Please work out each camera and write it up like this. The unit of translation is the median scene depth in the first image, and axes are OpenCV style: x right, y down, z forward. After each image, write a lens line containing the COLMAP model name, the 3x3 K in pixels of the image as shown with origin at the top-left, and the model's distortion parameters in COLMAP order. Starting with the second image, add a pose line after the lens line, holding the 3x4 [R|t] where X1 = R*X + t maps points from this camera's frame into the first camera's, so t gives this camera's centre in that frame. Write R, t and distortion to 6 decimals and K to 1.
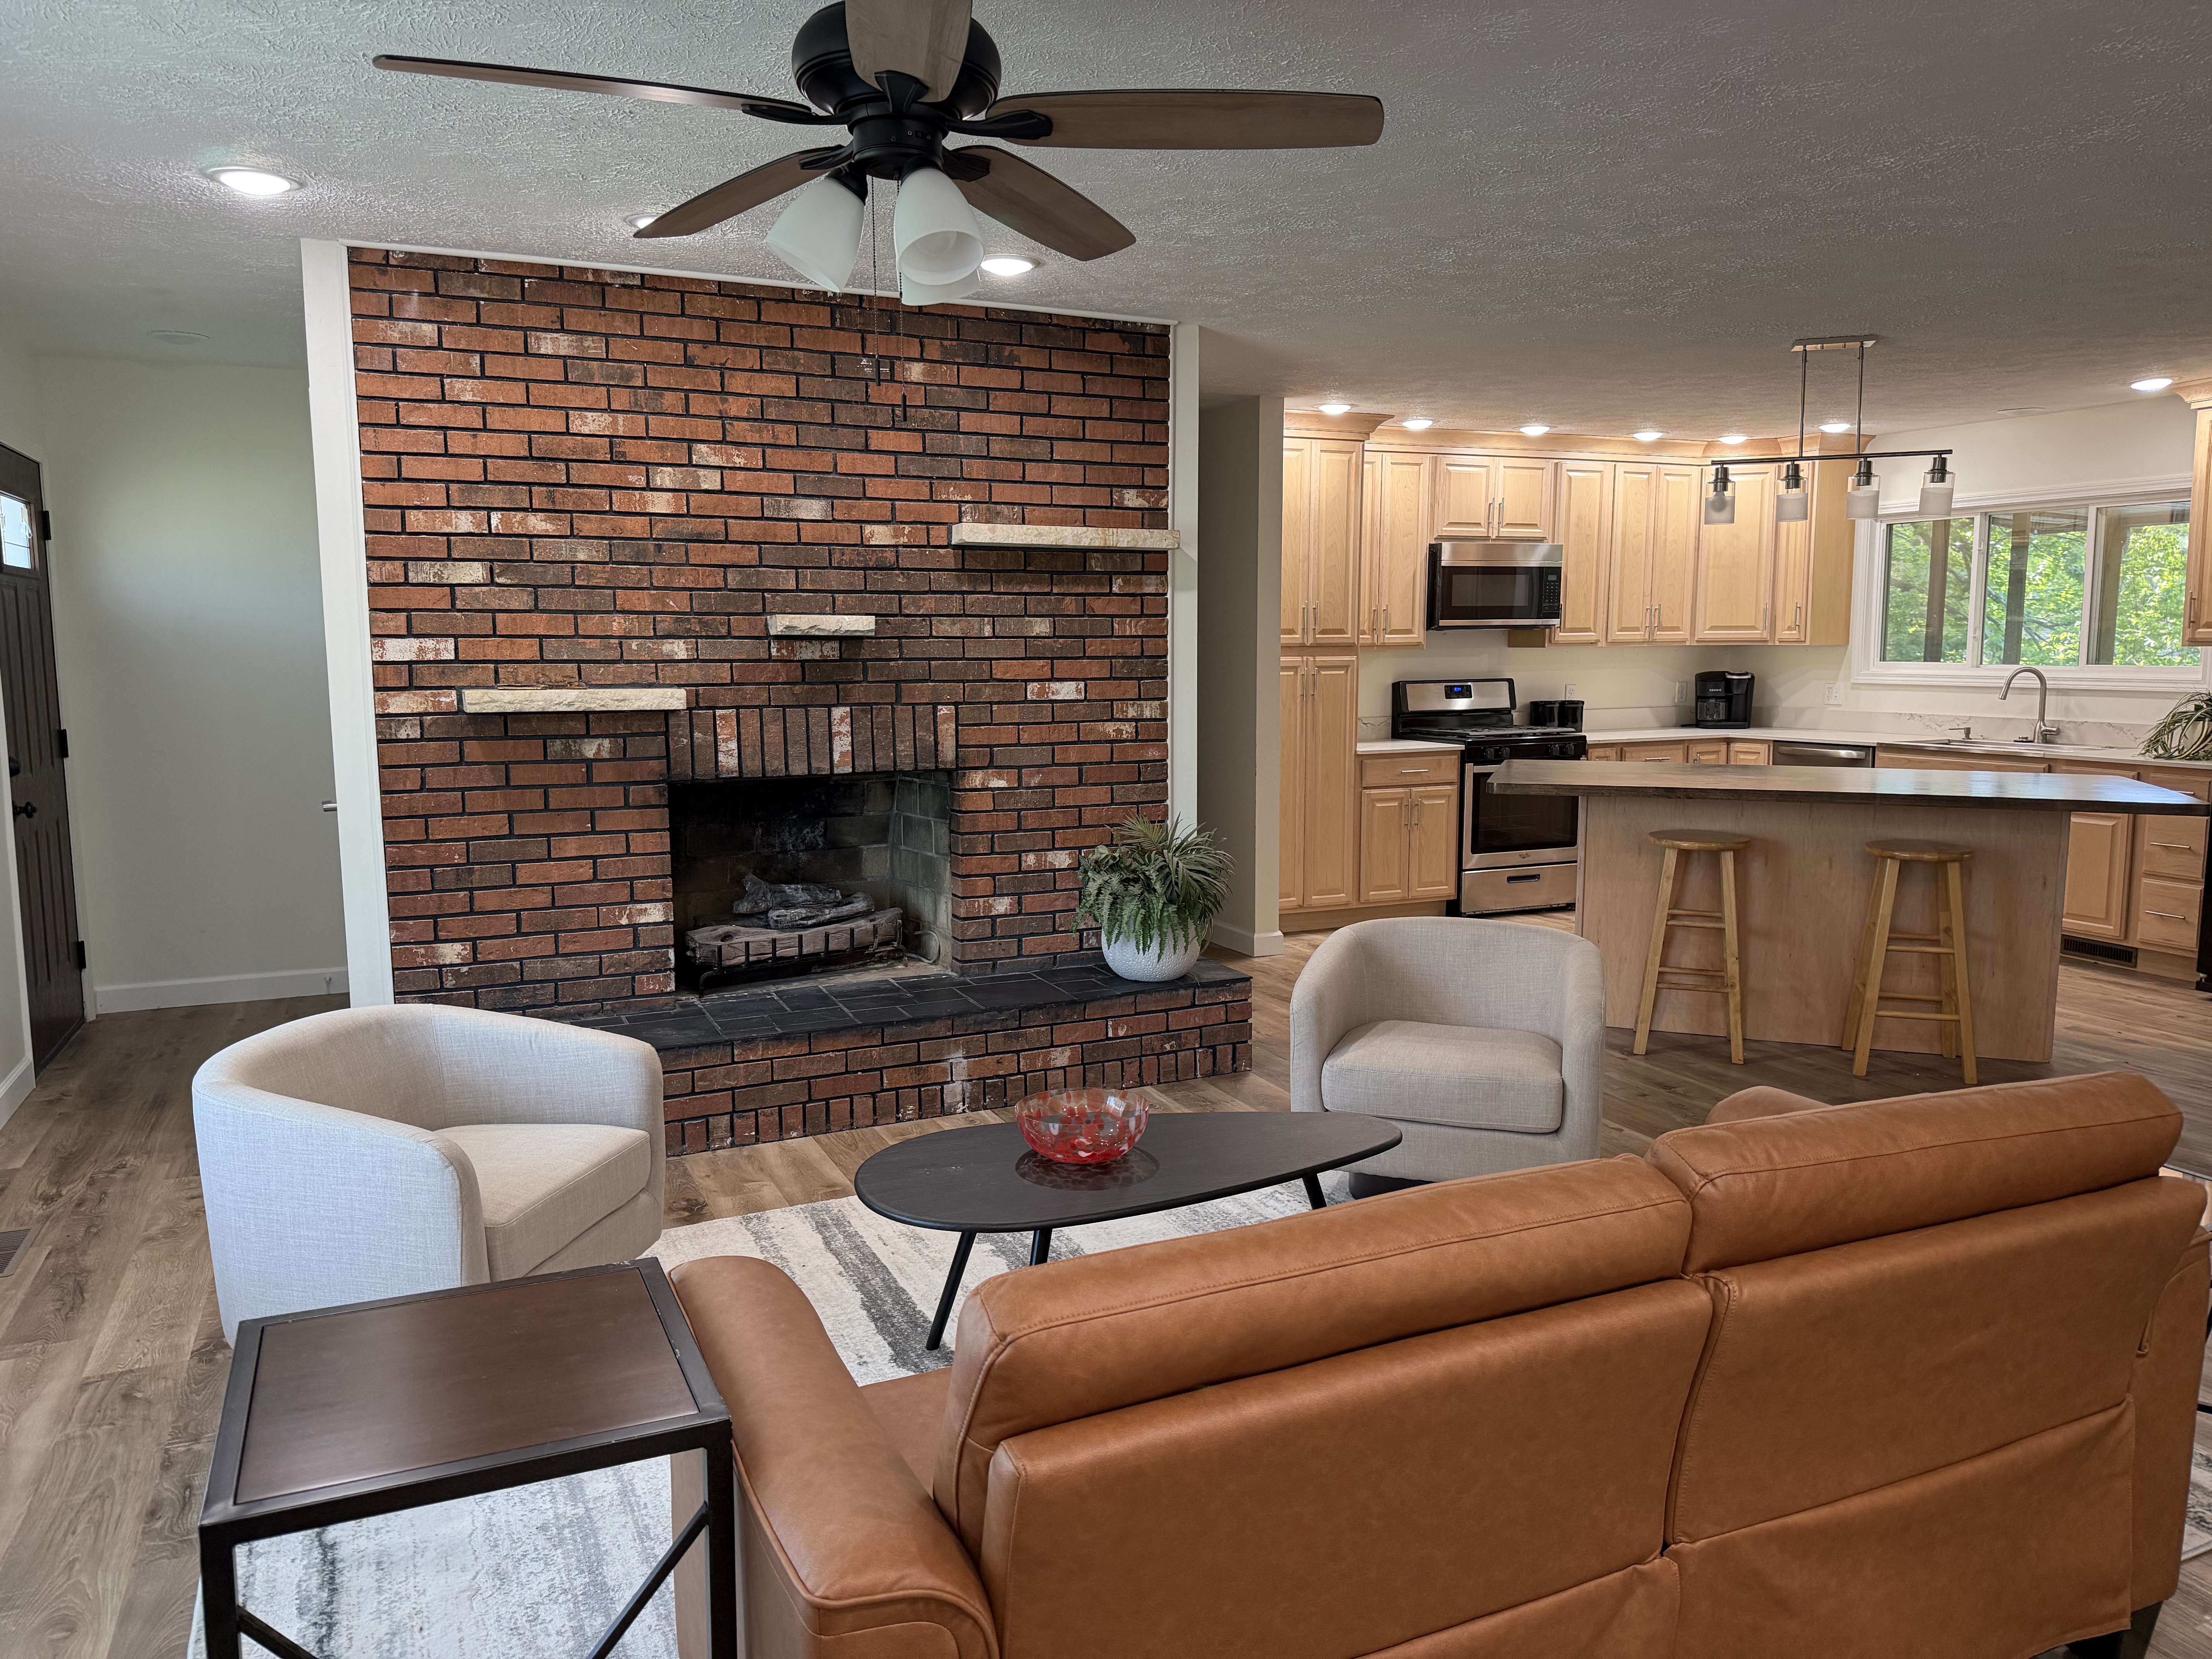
lens RADIAL K [[1537.9, 0, 1102.8], [0, 1537.9, 829.2], [0, 0, 1]] dist [0.182298, -0.359892]
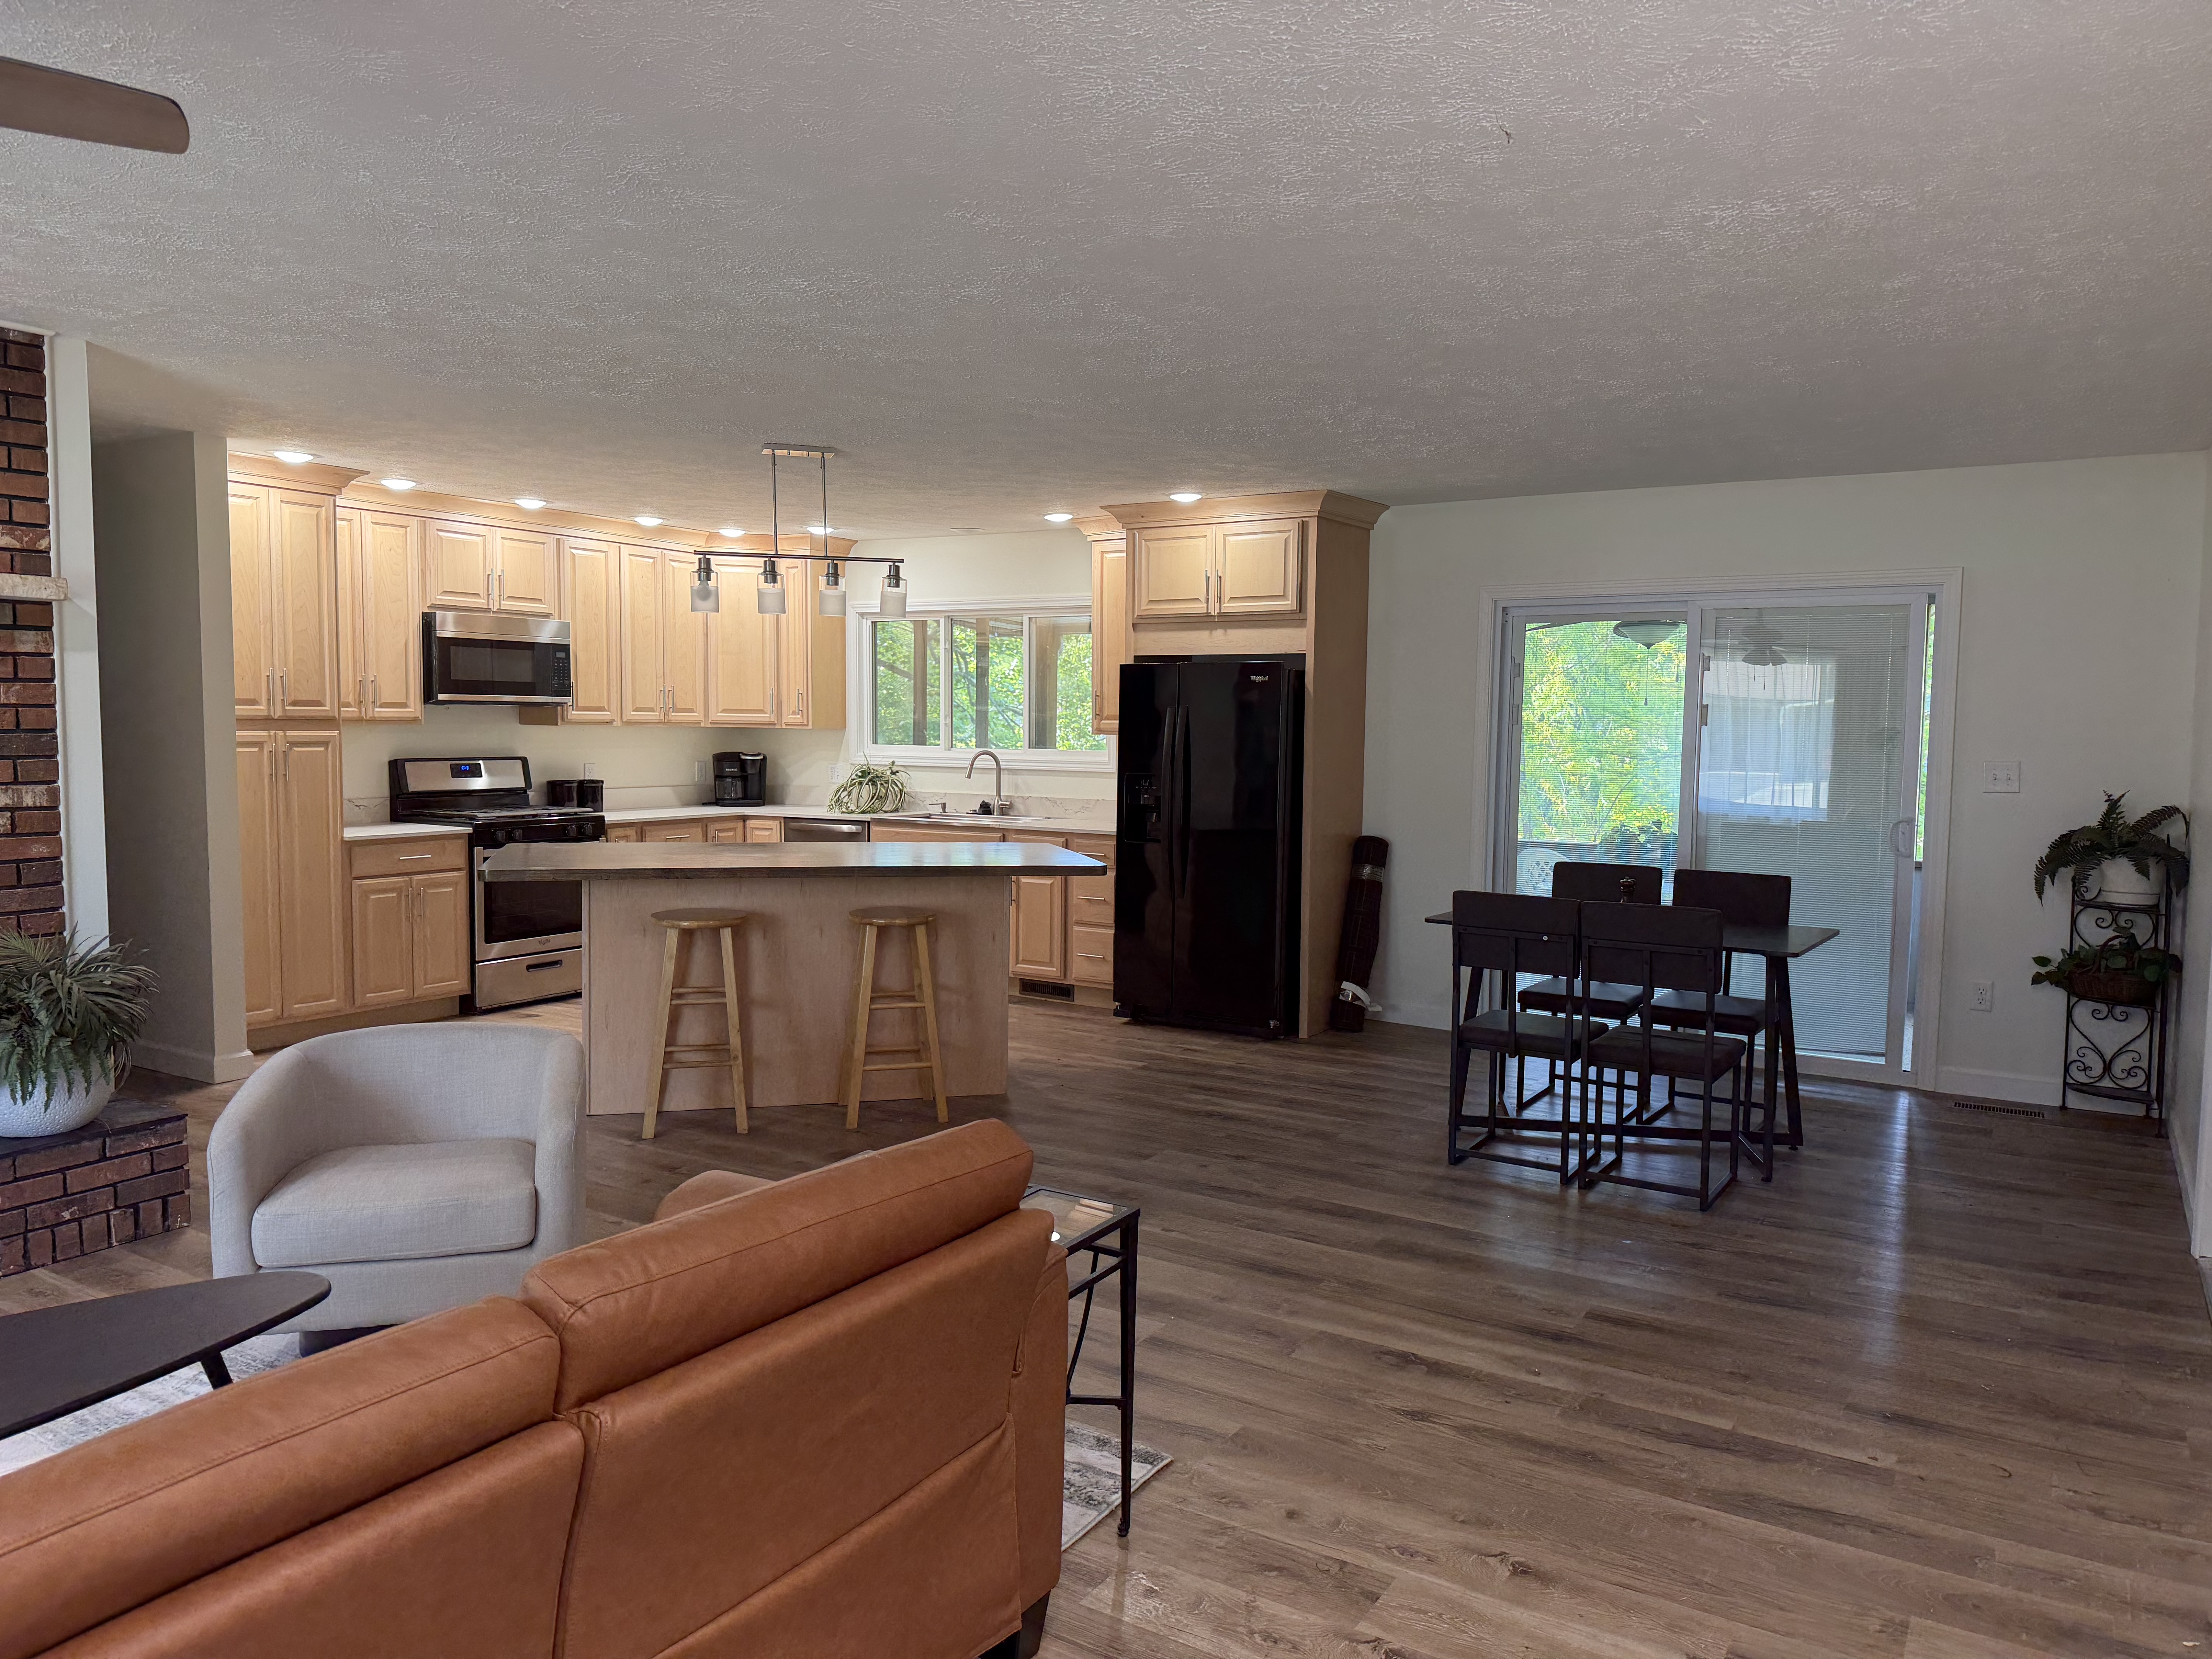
lens RADIAL K [[1537.7, 0, 1105.7], [0, 1537.7, 843.0], [0, 0, 1]] dist [0.110528, -0.149659]
pose [[0.832052, -0.030096, 0.553881, 0.044600], [0.051804, 0.998379, -0.023573, -0.004865], [-0.552274, 0.048308, 0.832262, 0.011517]]
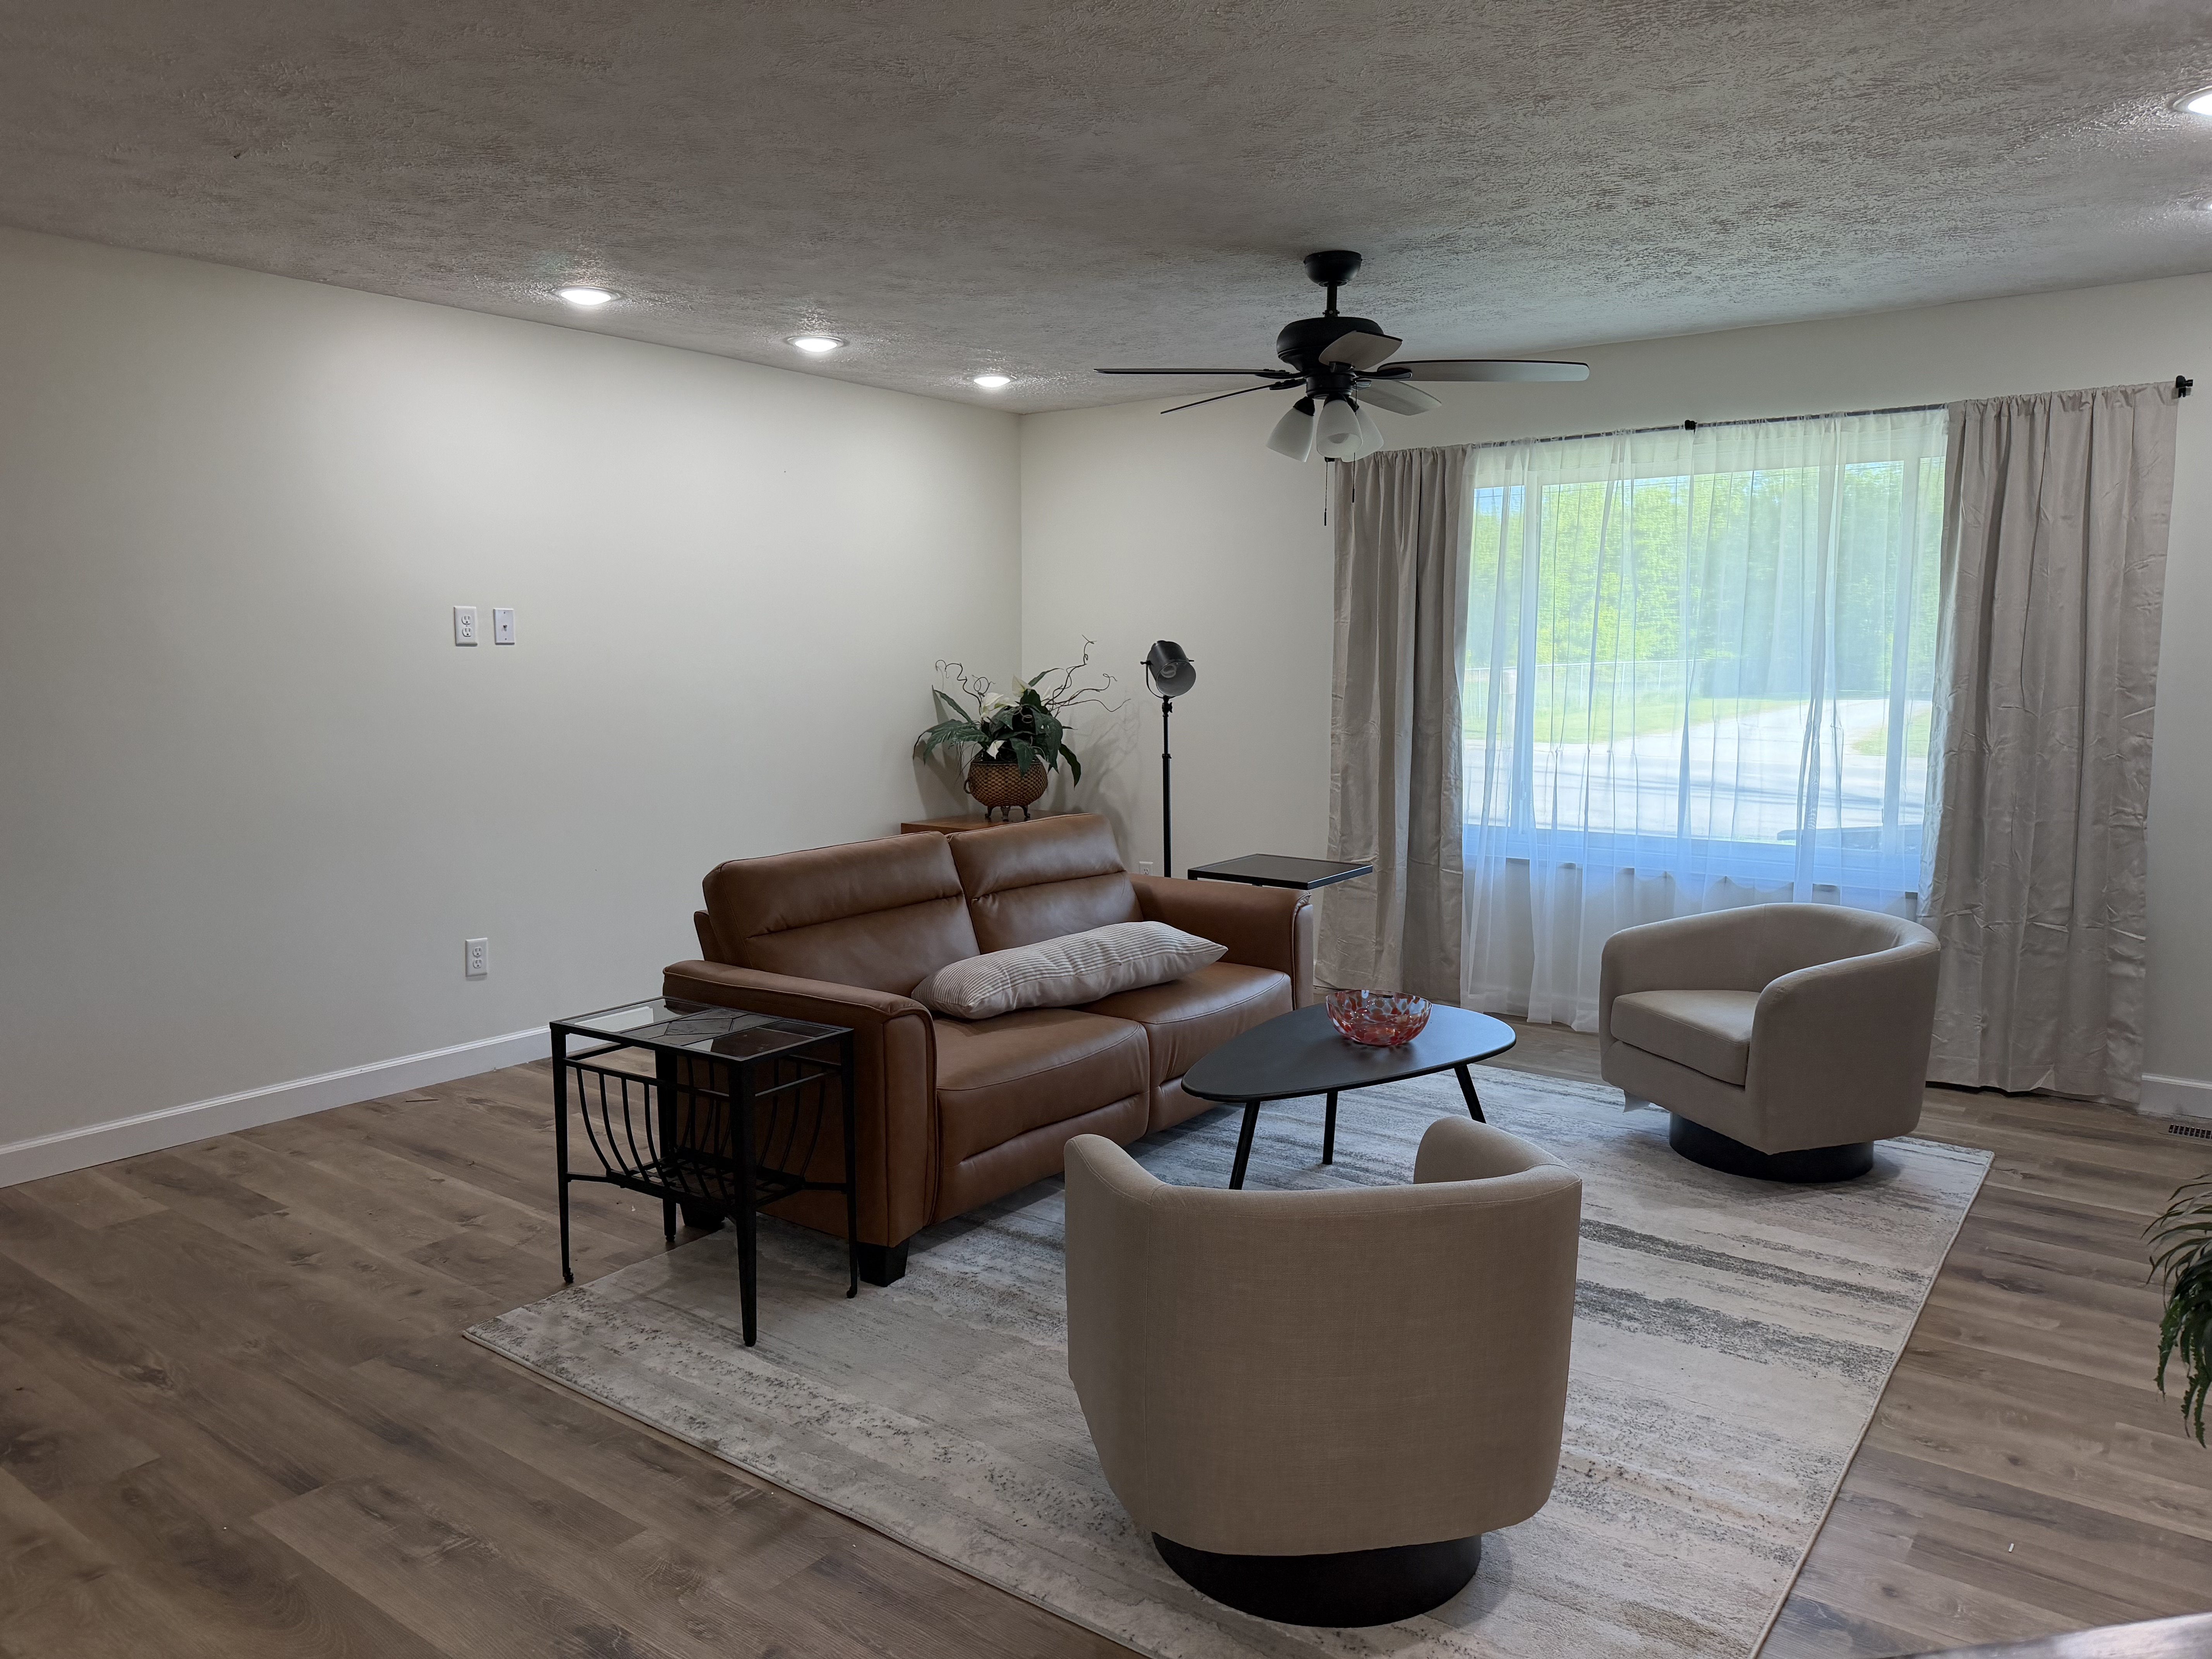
lens RADIAL K [[1541.8, 0, 1087.8], [0, 1541.8, 841.4], [0, 0, 1]] dist [0.095491, -0.144662]
pose [[-0.880200, 0.061939, -0.470543, 0.451542], [-0.054409, 0.971742, 0.229691, -0.131544], [0.471473, 0.227776, -0.851957, 1.111991]]
